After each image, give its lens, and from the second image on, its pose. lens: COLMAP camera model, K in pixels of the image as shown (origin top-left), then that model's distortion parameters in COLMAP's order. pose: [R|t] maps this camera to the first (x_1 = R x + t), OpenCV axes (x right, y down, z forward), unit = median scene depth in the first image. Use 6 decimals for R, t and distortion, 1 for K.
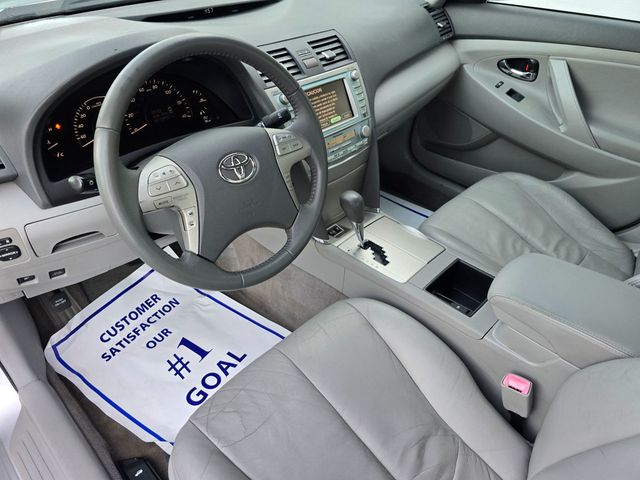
lens RADIAL K [[429.8, 0, 320.9], [0, 429.8, 230.1], [0, 0, 1]] dist [0.053133, -0.042098]
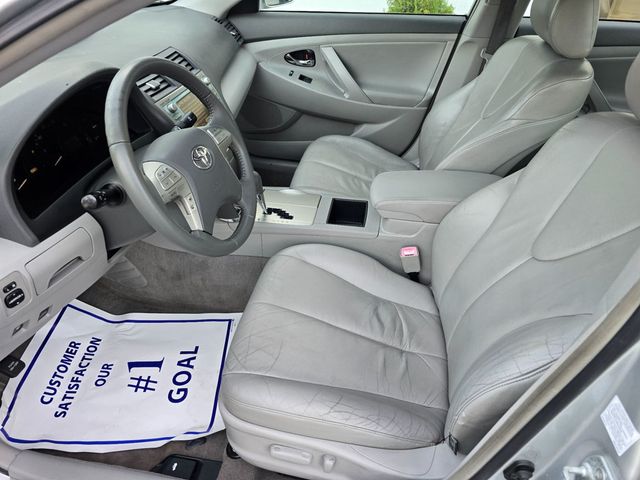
lens RADIAL K [[429.8, 0, 320.9], [0, 429.8, 230.1], [0, 0, 1]] dist [0.053133, -0.042098]
pose [[0.820542, -0.338925, 0.460261, -0.300414], [0.348984, 0.934788, 0.066195, 0.047449], [-0.452682, 0.106308, 0.885312, -0.128734]]
